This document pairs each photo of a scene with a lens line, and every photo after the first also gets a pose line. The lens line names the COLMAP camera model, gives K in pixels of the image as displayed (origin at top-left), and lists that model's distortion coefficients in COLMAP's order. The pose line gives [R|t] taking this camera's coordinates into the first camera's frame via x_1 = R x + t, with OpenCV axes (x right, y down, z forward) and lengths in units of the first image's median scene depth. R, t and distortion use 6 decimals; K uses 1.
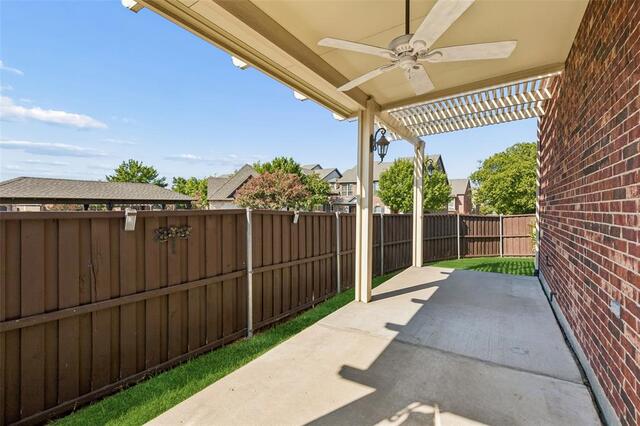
lens RADIAL K [[286.9, 0, 316.3], [0, 286.9, 209.7], [0, 0, 1]] dist [0.012021, -0.002066]
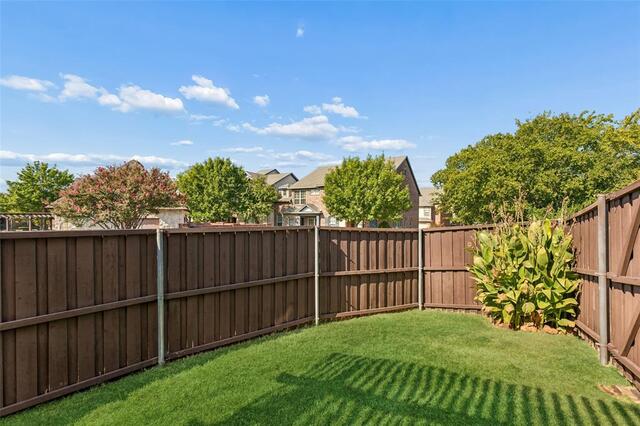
lens RADIAL K [[286.9, 0, 323.7], [0, 286.9, 218.0], [0, 0, 1]] dist [0.012021, -0.002066]
pose [[0.999045, -0.006065, 0.043268, 0.168089], [0.006553, 0.999916, -0.011146, 0.001833], [-0.043197, 0.011419, 0.999001, 0.185161]]
